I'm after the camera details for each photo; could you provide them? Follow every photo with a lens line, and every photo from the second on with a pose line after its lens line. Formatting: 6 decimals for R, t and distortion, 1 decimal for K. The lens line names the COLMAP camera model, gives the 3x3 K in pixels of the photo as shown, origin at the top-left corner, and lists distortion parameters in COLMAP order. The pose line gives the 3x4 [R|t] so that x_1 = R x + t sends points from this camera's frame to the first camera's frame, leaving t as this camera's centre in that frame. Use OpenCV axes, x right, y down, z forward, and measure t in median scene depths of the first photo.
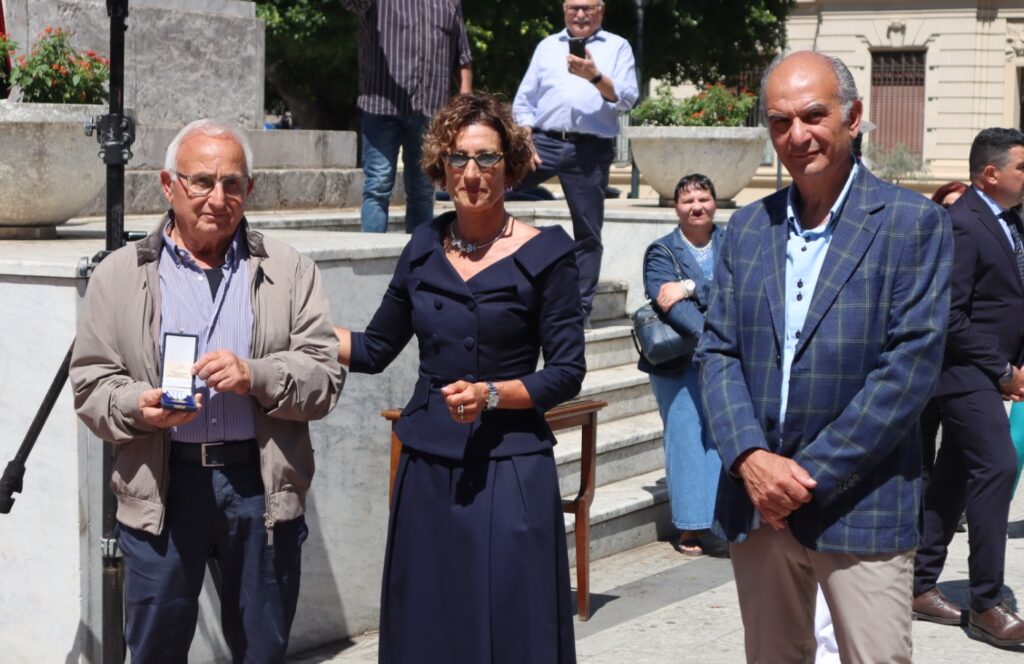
lens RADIAL K [[2050.2, 0, 457.8], [0, 2050.2, 380.3], [0, 0, 1]] dist [-0.068753, 0.094177]
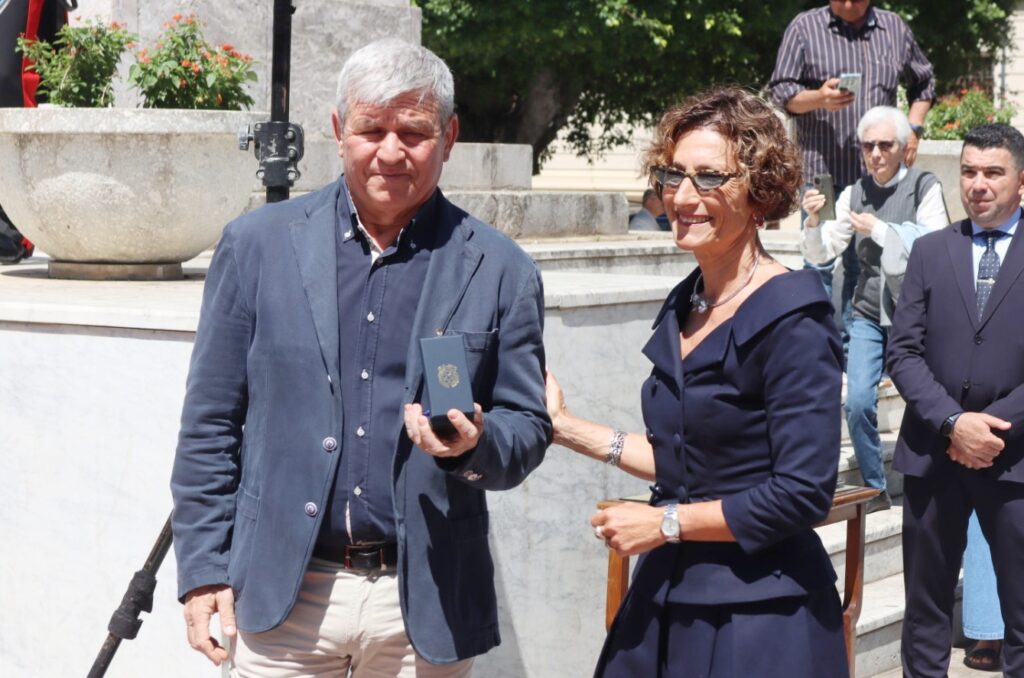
lens RADIAL K [[2399.6, 0, 510.1], [0, 2399.6, 340.0], [0, 0, 1]] dist [-0.226458, 0.395872]
pose [[0.999325, 0.004213, -0.036485, -0.024513], [-0.005664, 0.999194, -0.039747, -0.006668], [0.036288, 0.039927, 0.998543, 0.056148]]
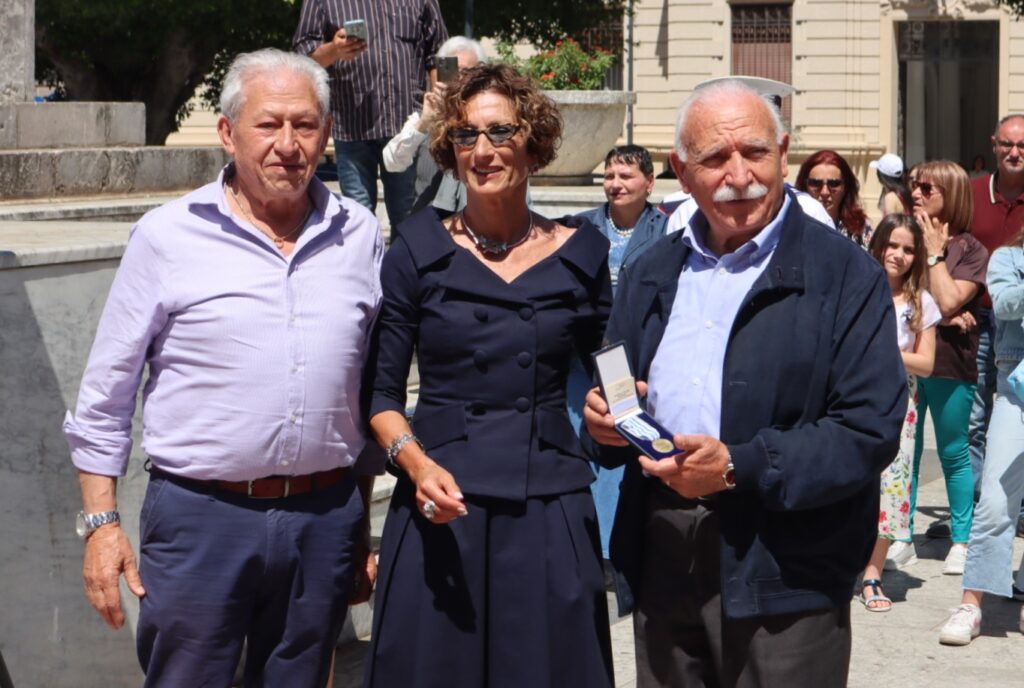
lens RADIAL K [[2352.5, 0, 465.4], [0, 2352.5, 380.1], [0, 0, 1]] dist [-0.220627, 0.344073]
pose [[0.995993, -0.023237, 0.086357, -0.003980], [0.023426, 0.999725, -0.001178, -0.003206], [-0.086305, 0.003196, 0.996264, 0.032534]]
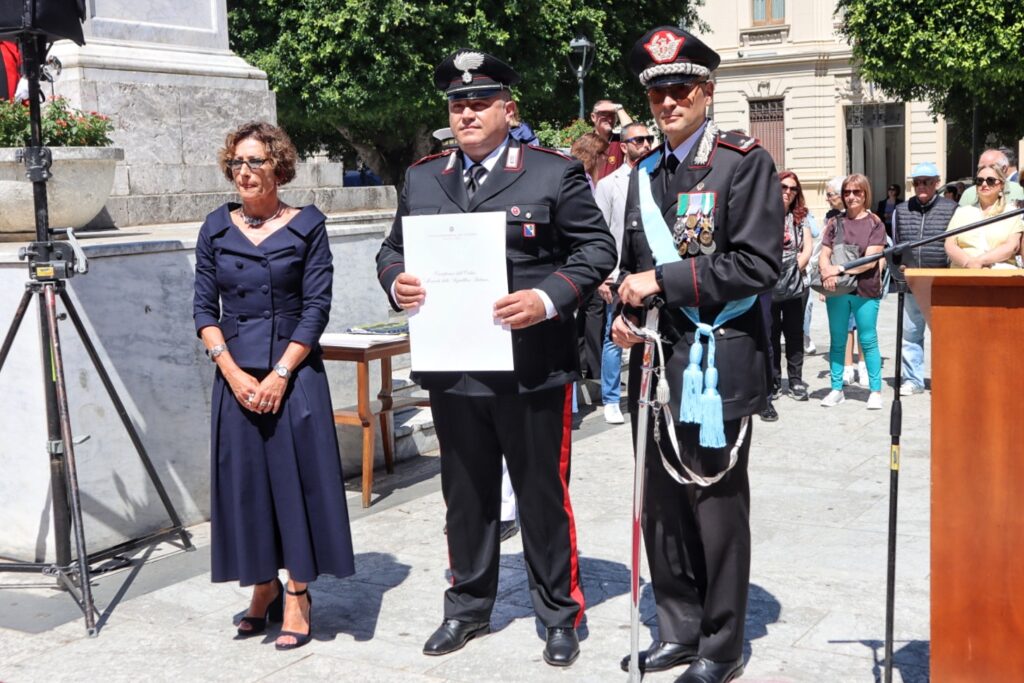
lens RADIAL K [[1292.7, 0, 535.3], [0, 1292.7, 342.5], [0, 0, 1]] dist [-0.004875, 0.080056]
pose [[0.998757, -0.049839, 0.000216, 0.091744], [0.049833, 0.998685, 0.012040, 0.007396], [-0.000816, -0.012014, 0.999927, 0.043844]]
